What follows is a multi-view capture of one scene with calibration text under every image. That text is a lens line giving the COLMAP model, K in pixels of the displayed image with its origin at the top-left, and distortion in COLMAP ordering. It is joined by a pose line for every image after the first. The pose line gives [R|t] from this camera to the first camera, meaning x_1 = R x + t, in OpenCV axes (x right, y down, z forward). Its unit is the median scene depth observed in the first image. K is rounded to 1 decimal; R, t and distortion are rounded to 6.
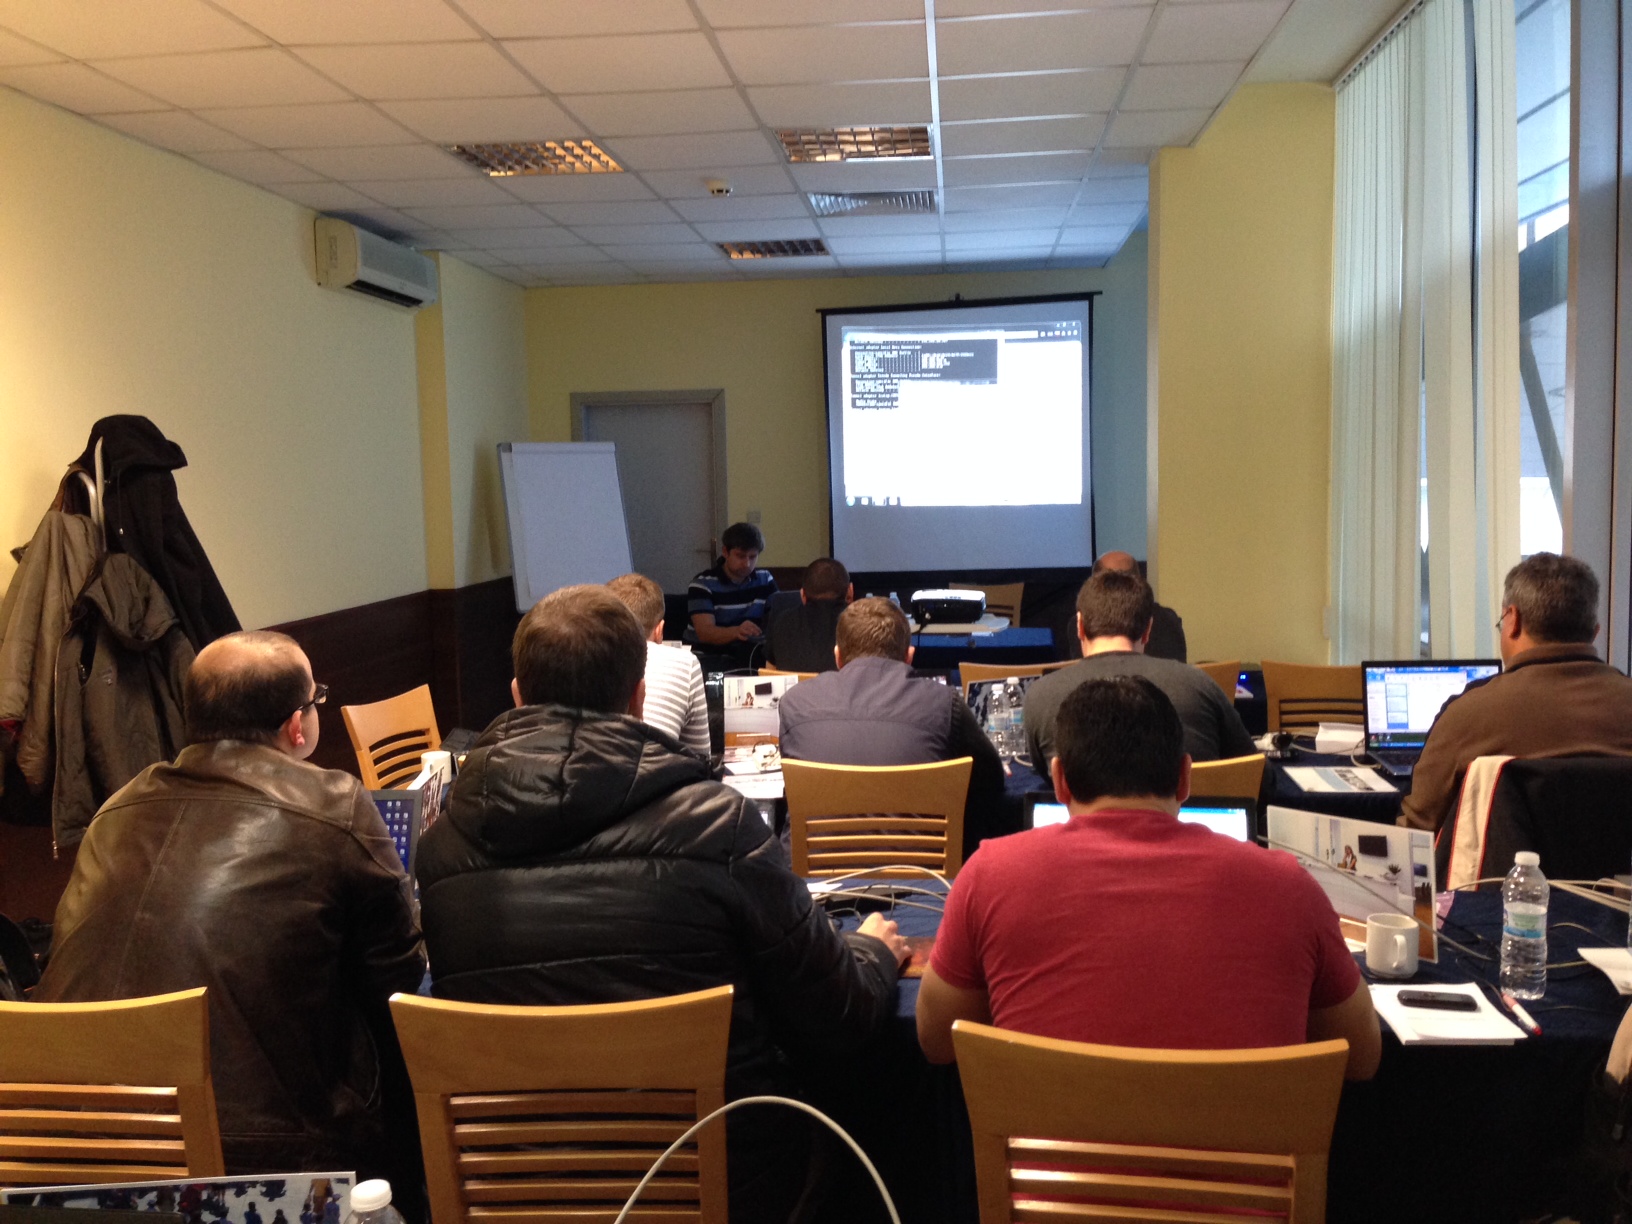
lens RADIAL K [[1576.4, 0, 816.0], [0, 1576.4, 612.0], [0, 0, 1]] dist [0.027781, -0.175885]
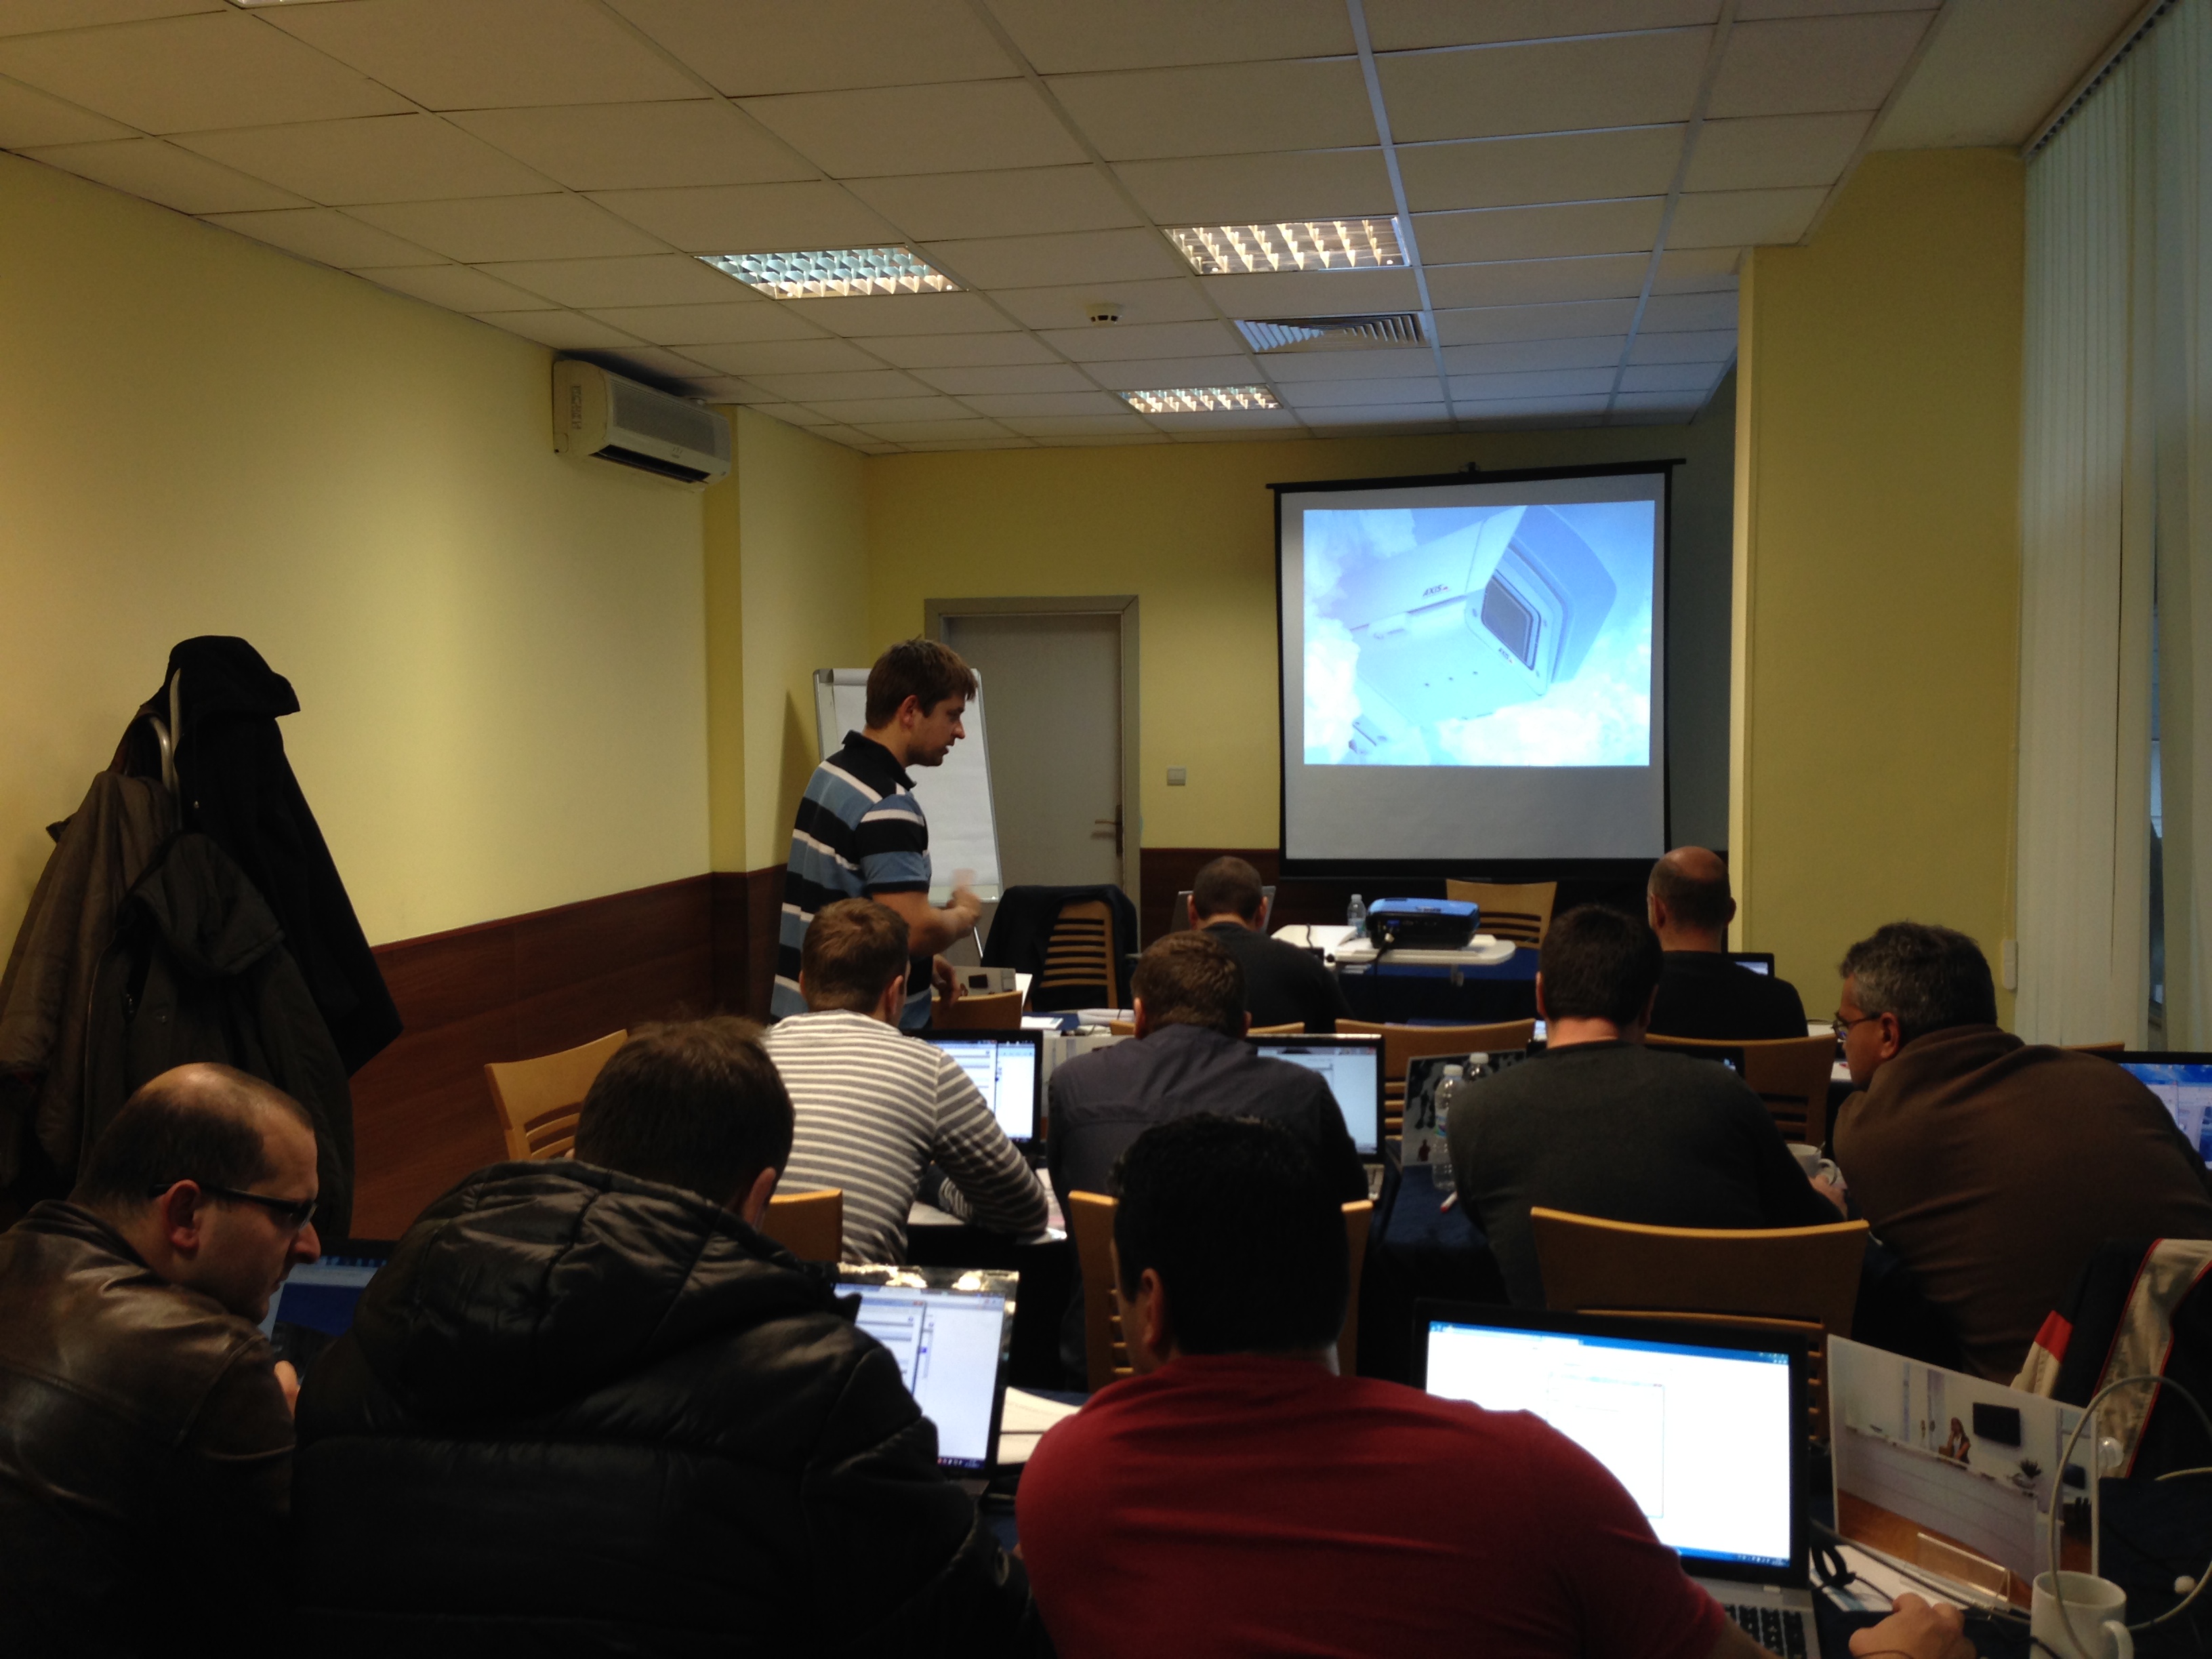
lens RADIAL K [[2061.4, 0, 1106.0], [0, 2061.4, 829.5], [0, 0, 1]] dist [0.009089, -0.137766]
pose [[0.992155, 0.021052, -0.123232, 0.073663], [-0.023595, 0.999537, -0.019215, -0.030325], [0.122770, 0.021972, 0.992192, 0.133269]]
